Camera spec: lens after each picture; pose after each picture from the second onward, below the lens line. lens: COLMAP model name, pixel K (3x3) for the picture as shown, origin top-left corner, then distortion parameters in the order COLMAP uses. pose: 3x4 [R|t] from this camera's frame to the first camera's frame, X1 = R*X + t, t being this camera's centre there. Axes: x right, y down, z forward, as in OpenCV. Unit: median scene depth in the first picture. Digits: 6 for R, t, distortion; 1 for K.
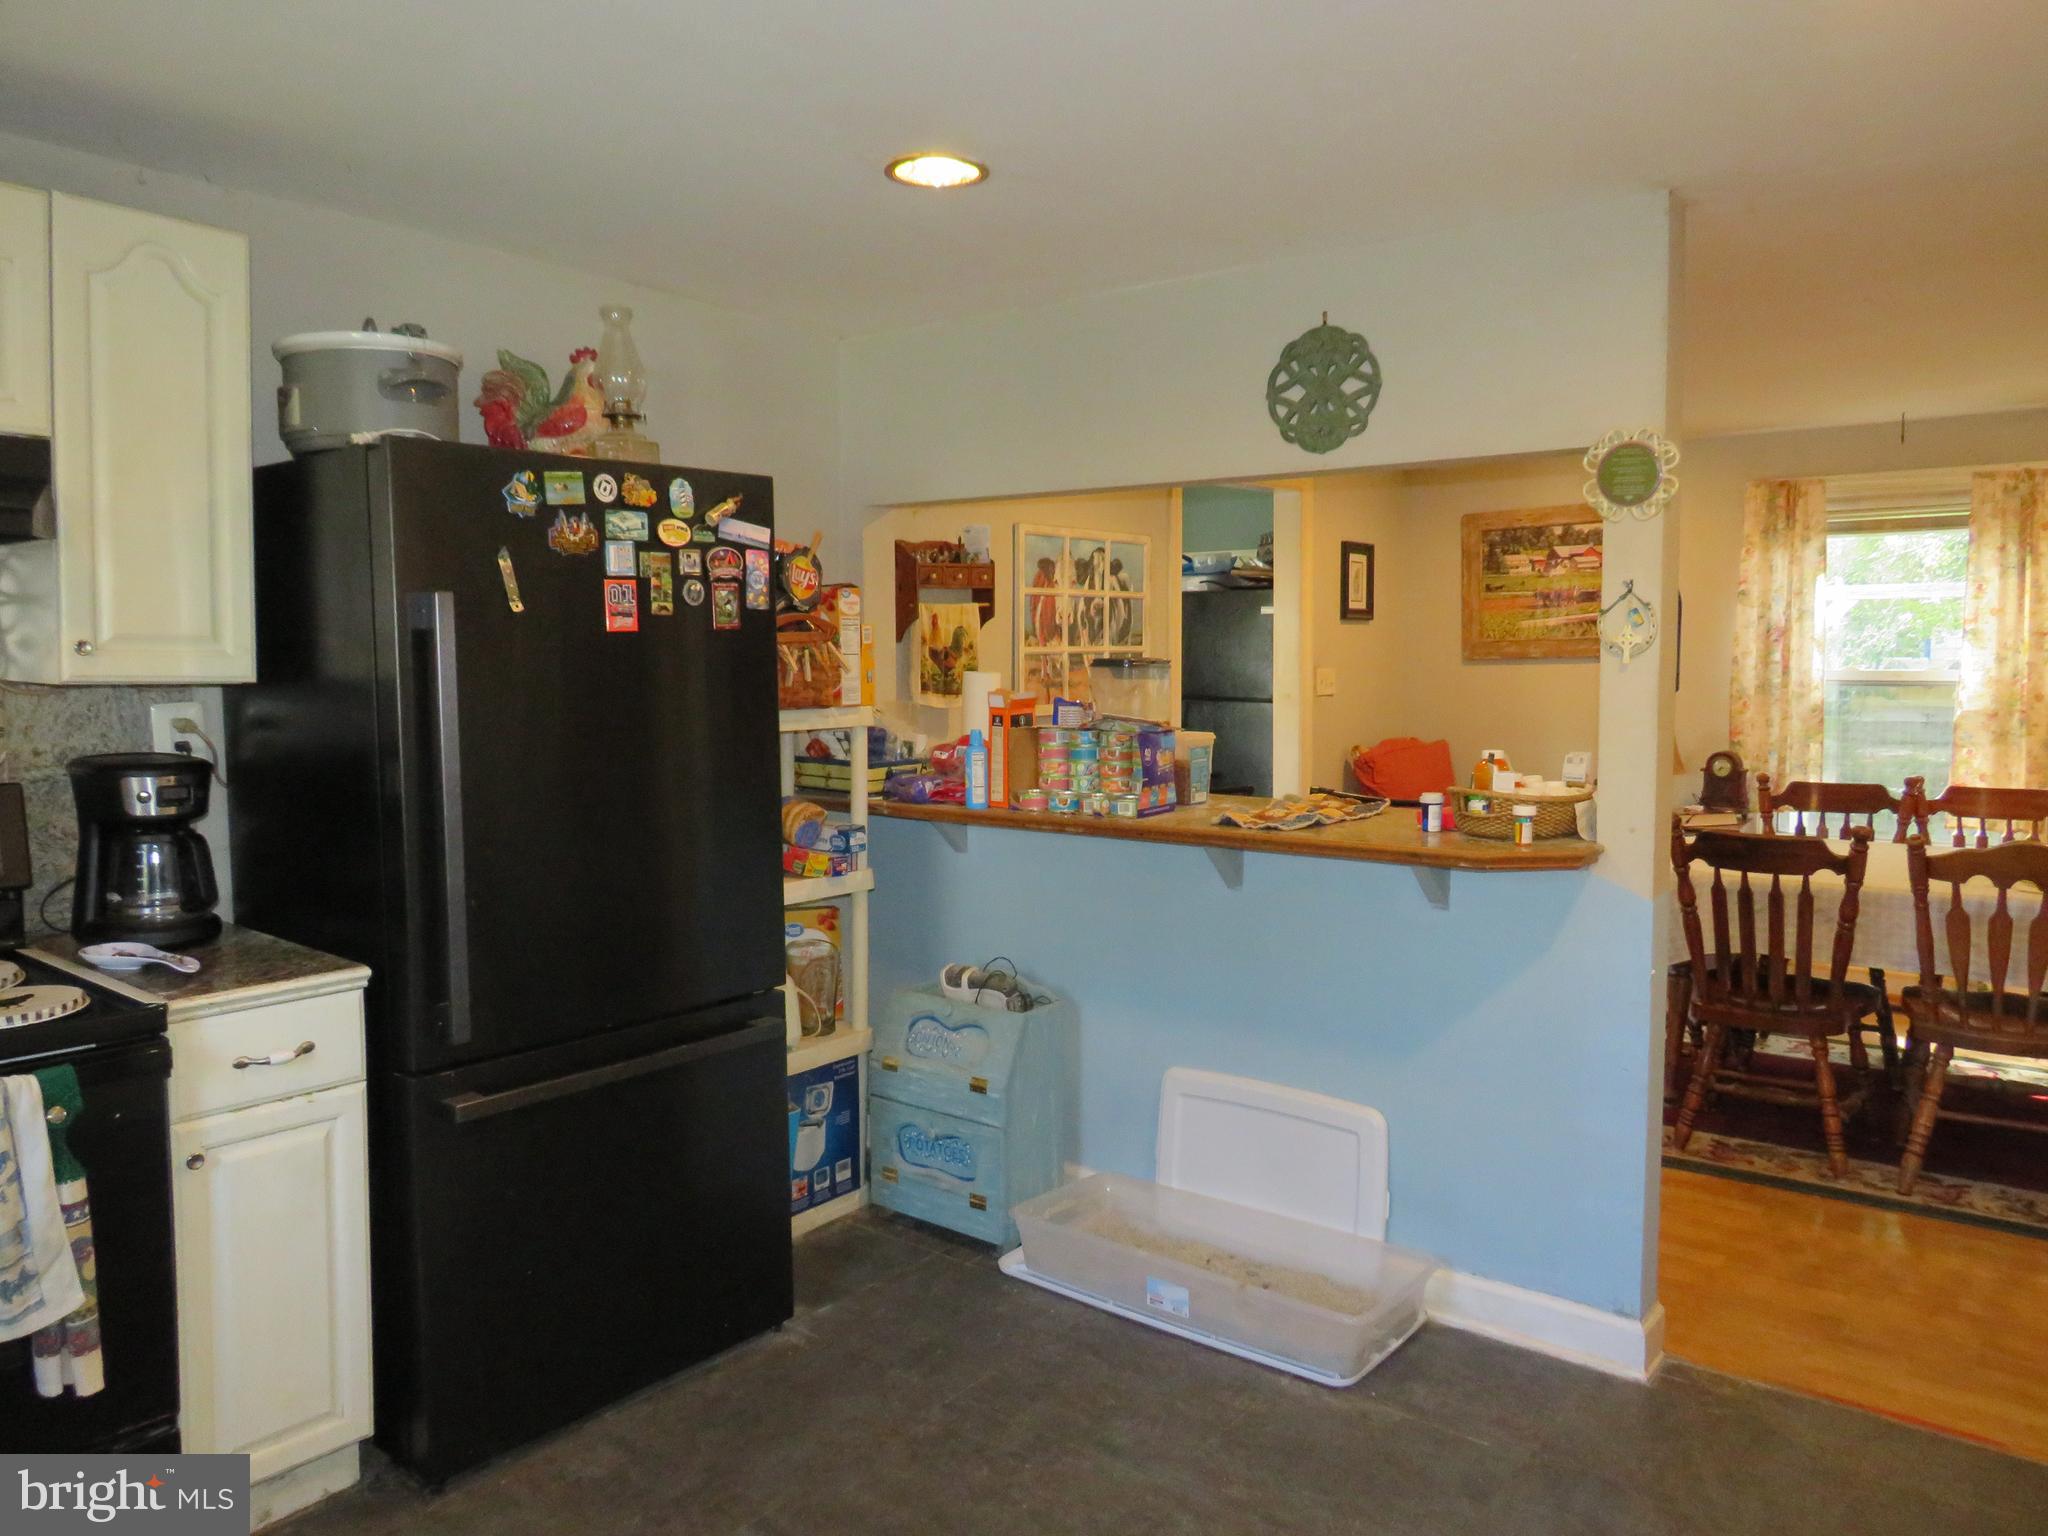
lens RADIAL K [[1473.7, 0, 1014.6], [0, 1473.7, 782.7], [0, 0, 1]] dist [-0.007878, -0.009086]
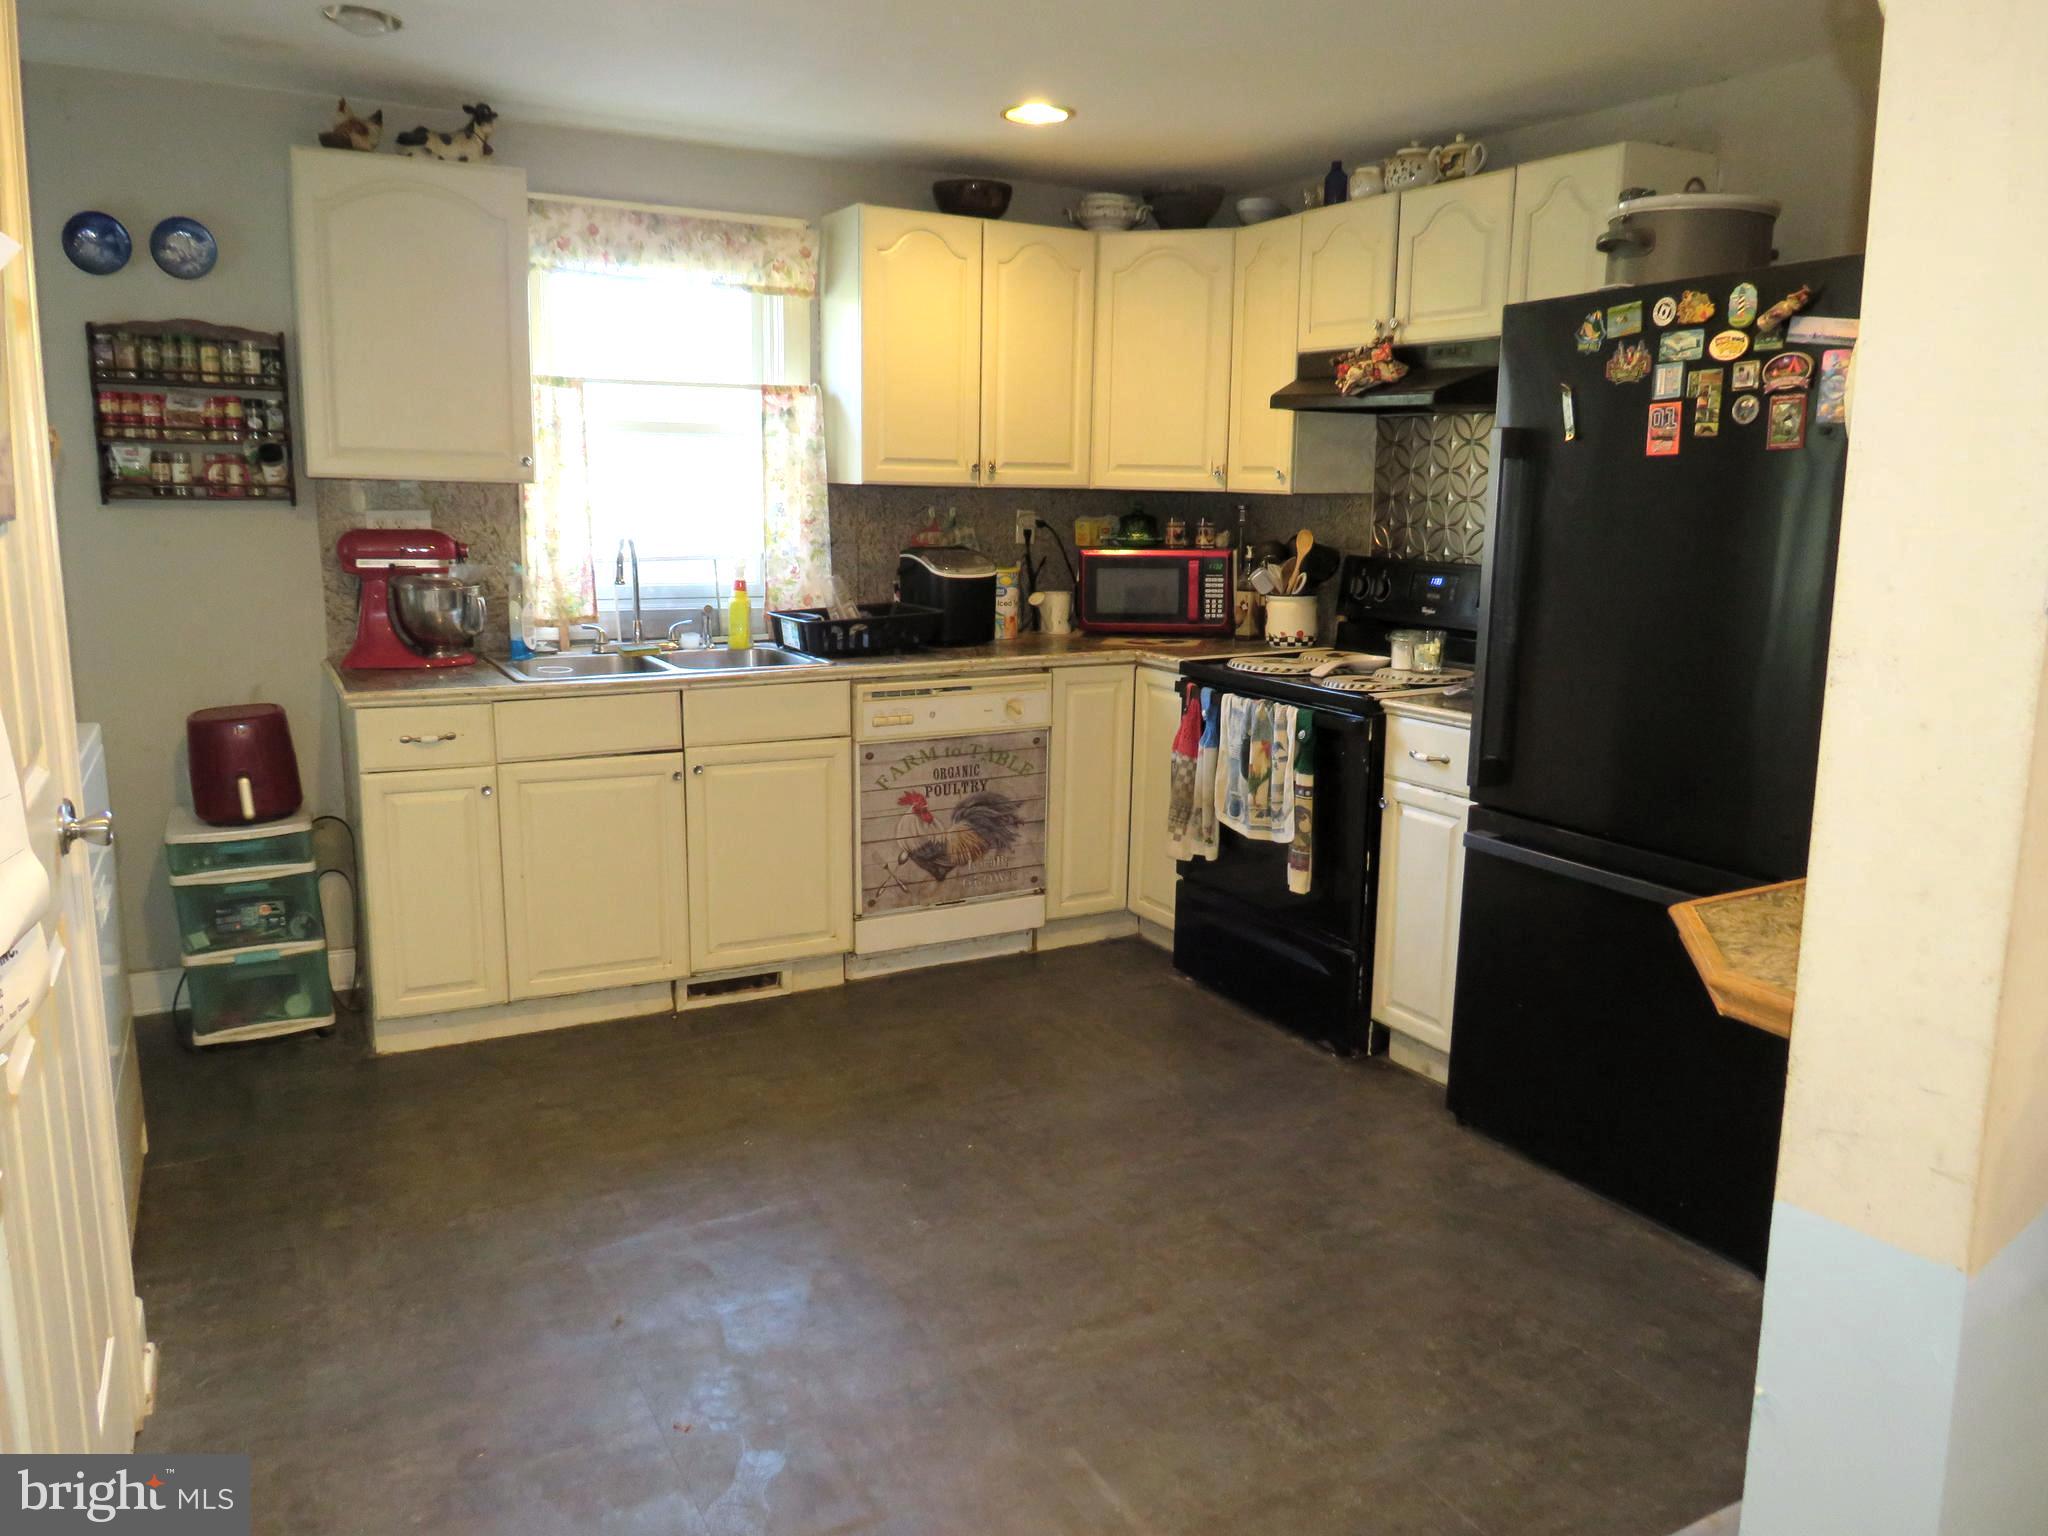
lens RADIAL K [[1473.7, 0, 1021.3], [0, 1473.7, 764.1], [0, 0, 1]] dist [-0.007878, -0.009086]
pose [[-0.391219, 0.171136, -0.904246, 0.843374], [-0.082923, 0.972006, 0.219836, -0.082133], [0.916554, 0.160987, -0.366076, 0.997517]]
